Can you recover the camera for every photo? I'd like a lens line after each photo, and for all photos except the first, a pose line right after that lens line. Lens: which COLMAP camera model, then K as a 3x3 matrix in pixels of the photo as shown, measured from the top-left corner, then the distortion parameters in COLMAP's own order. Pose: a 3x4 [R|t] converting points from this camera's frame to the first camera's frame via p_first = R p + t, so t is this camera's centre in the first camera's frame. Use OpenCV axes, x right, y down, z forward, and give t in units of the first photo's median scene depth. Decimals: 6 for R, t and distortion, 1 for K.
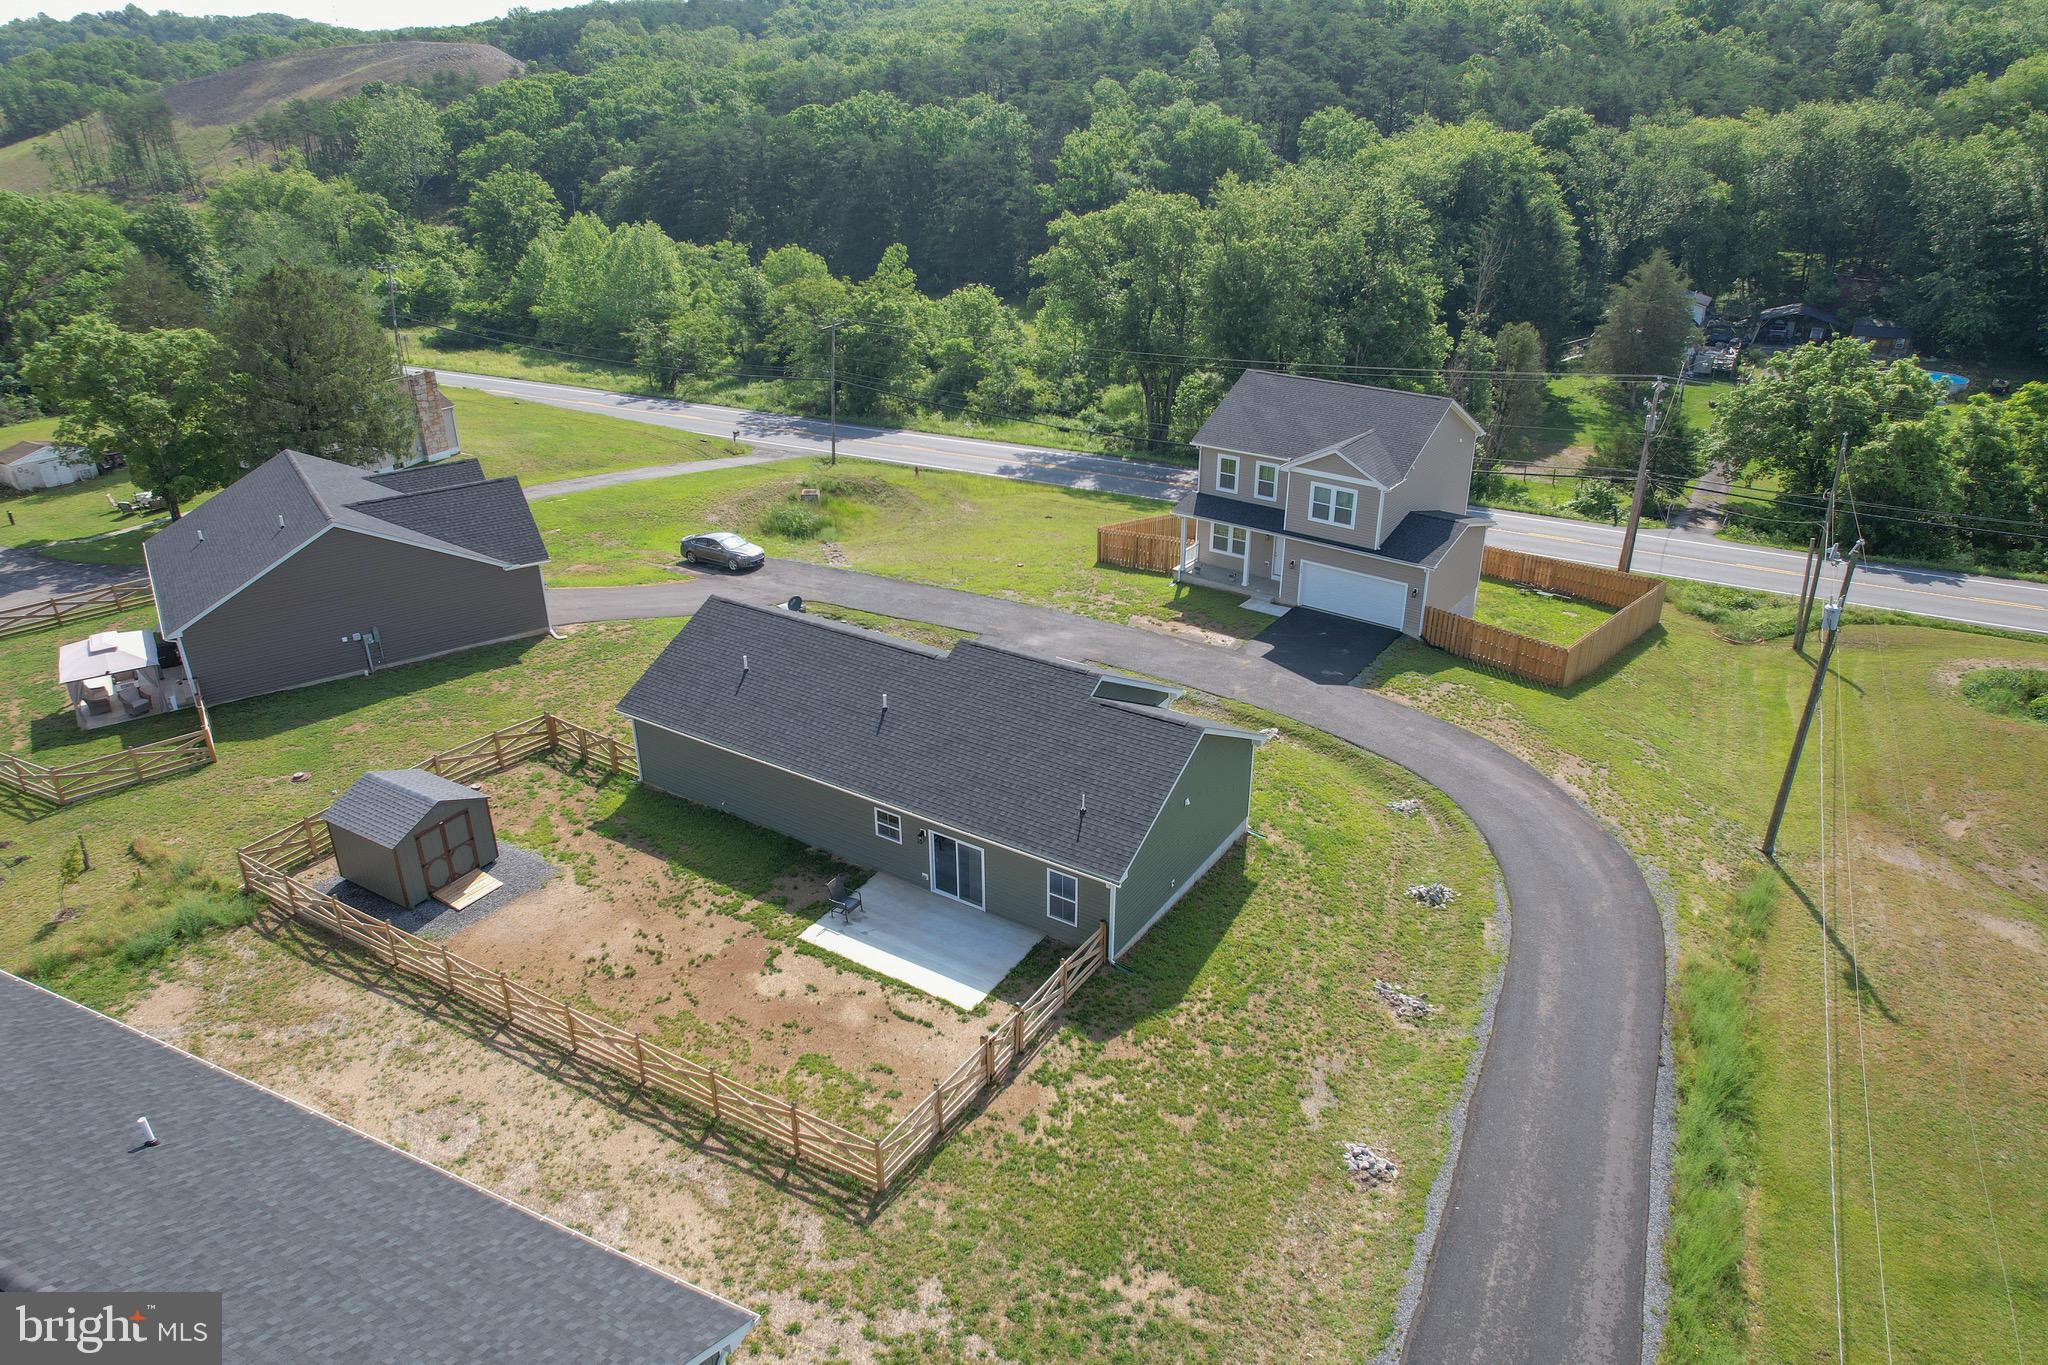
lens RADIAL K [[1305.2, 0, 1018.2], [0, 1305.2, 678.4], [0, 0, 1]] dist [-0.067825, 0.058922]
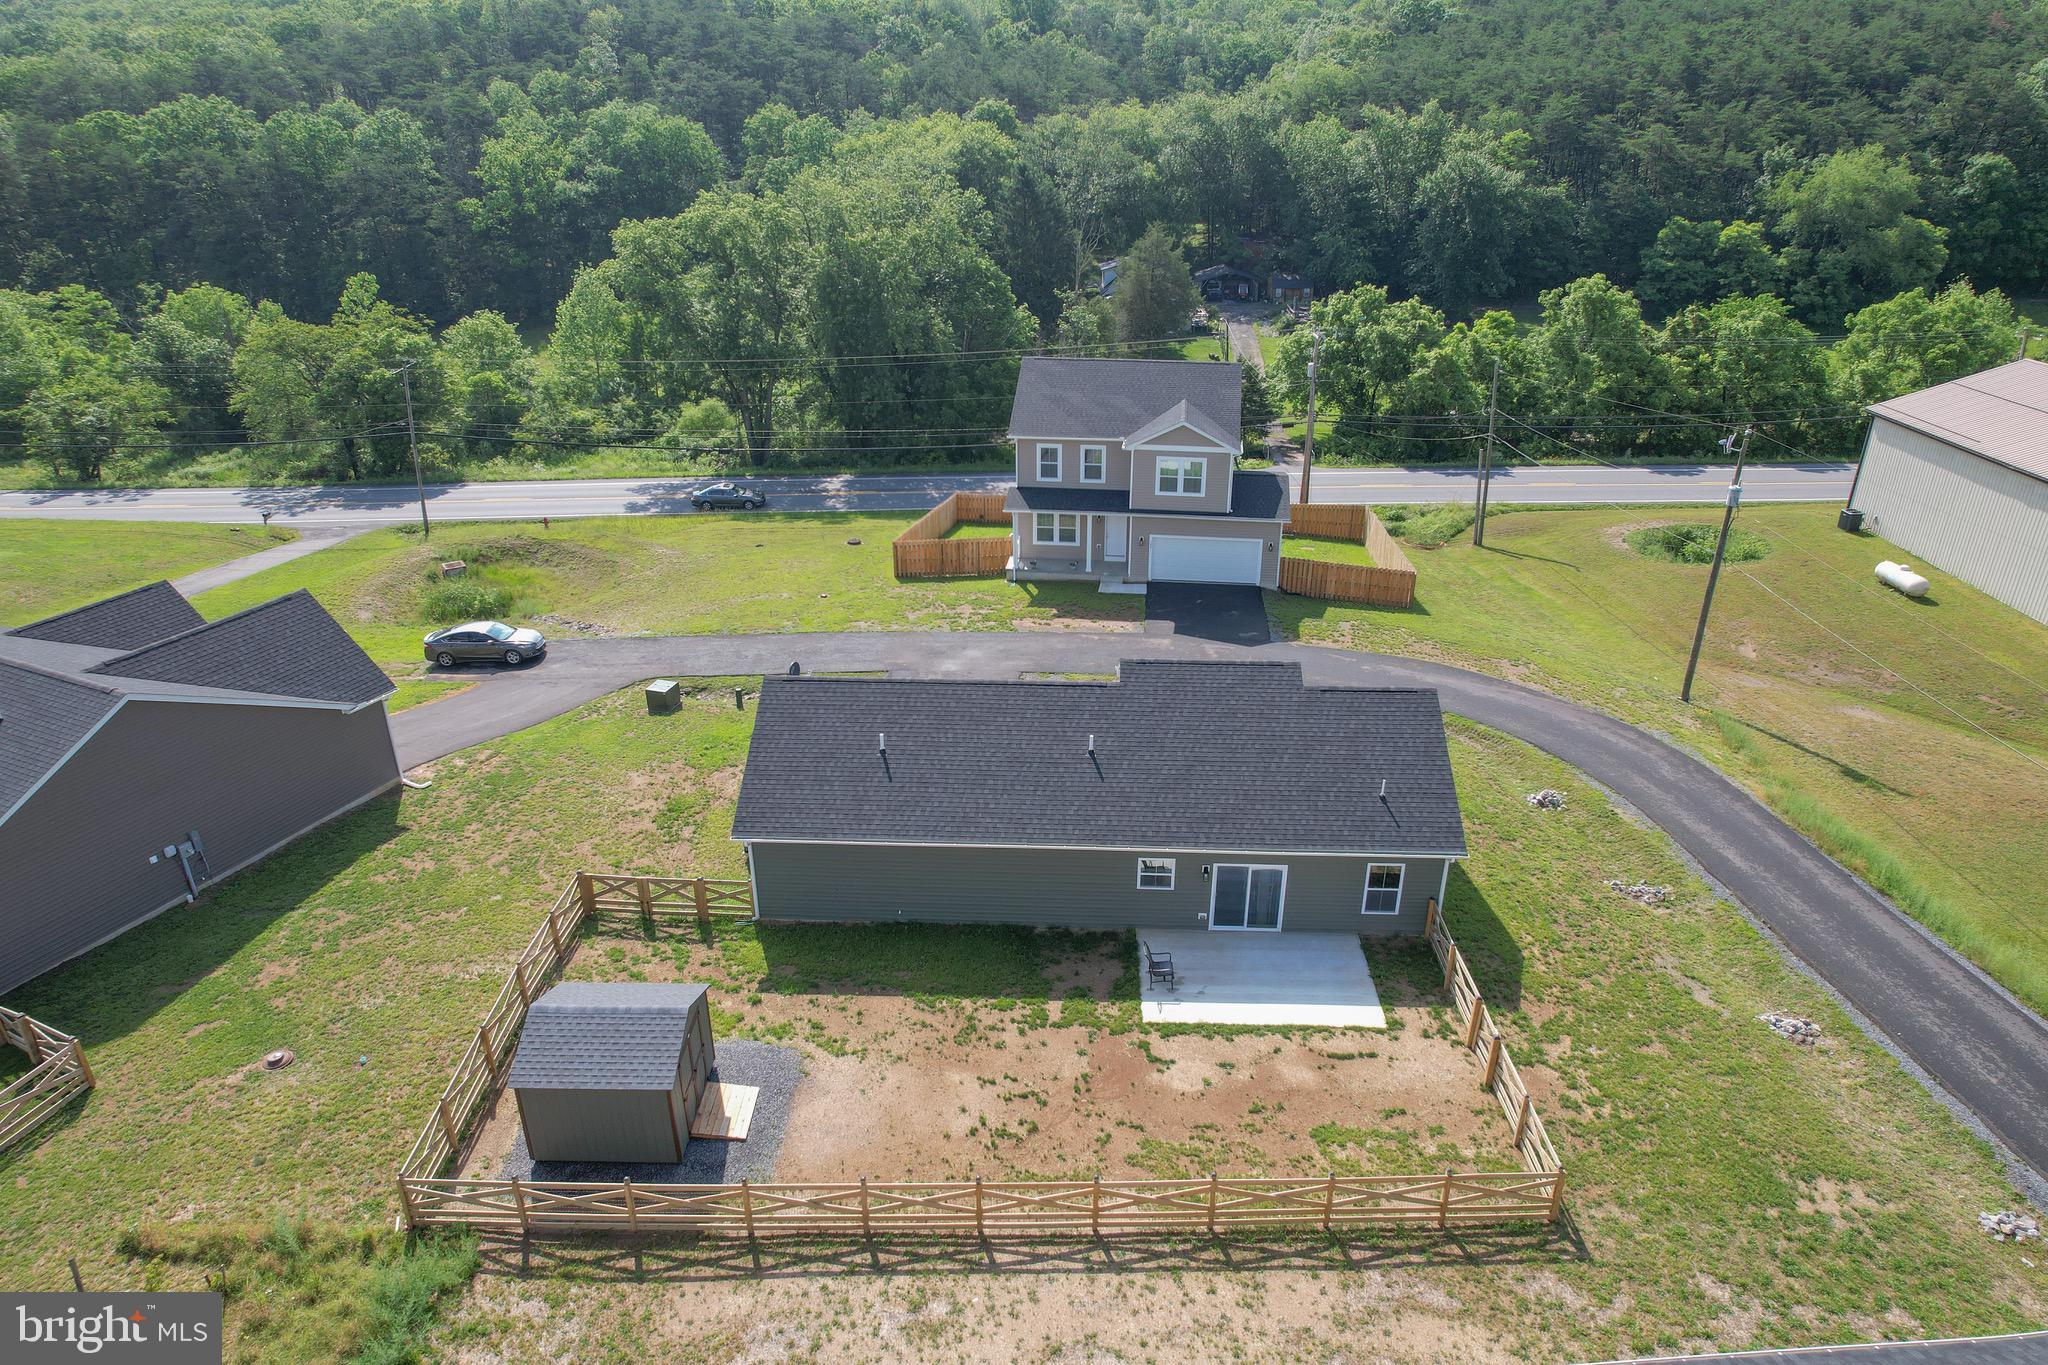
lens RADIAL K [[1305.2, 0, 1016.9], [0, 1305.2, 681.7], [0, 0, 1]] dist [-0.067825, 0.058922]
pose [[0.865874, -0.209722, 0.454179, -0.353368], [0.210790, 0.976305, 0.048955, -0.050740], [-0.453684, 0.053347, 0.889565, 0.148578]]
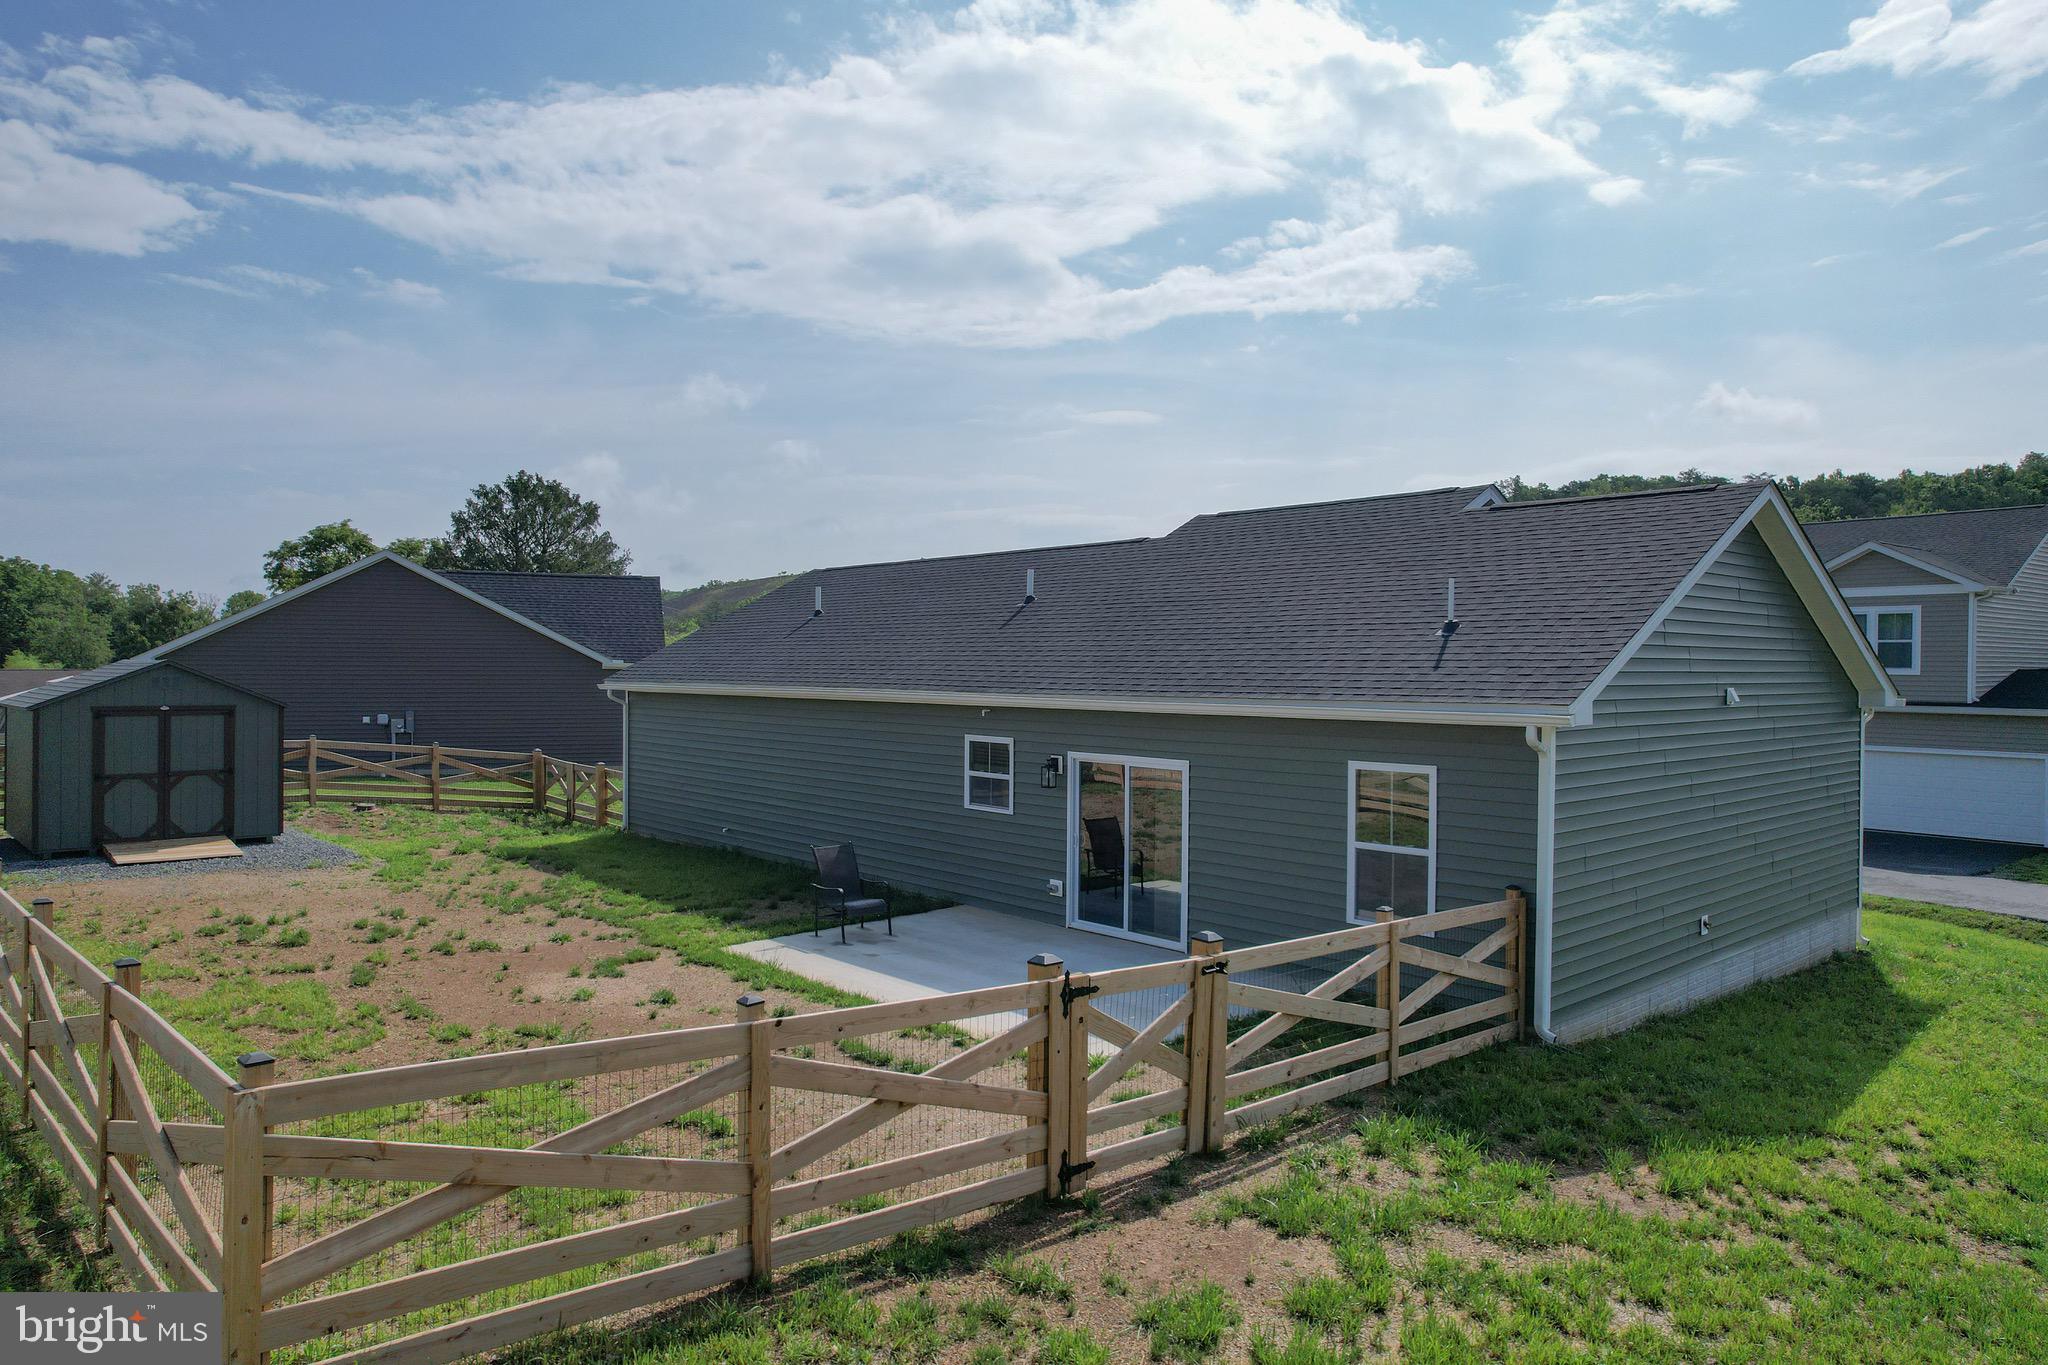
lens RADIAL K [[1305.2, 0, 1024.0], [0, 1305.2, 679.7], [0, 0, 1]] dist [-0.067825, 0.058922]
pose [[0.965064, 0.017639, -0.261420, 0.016870], [-0.124590, 0.908609, -0.398631, 0.162413], [0.230498, 0.417275, 0.879063, 0.376794]]
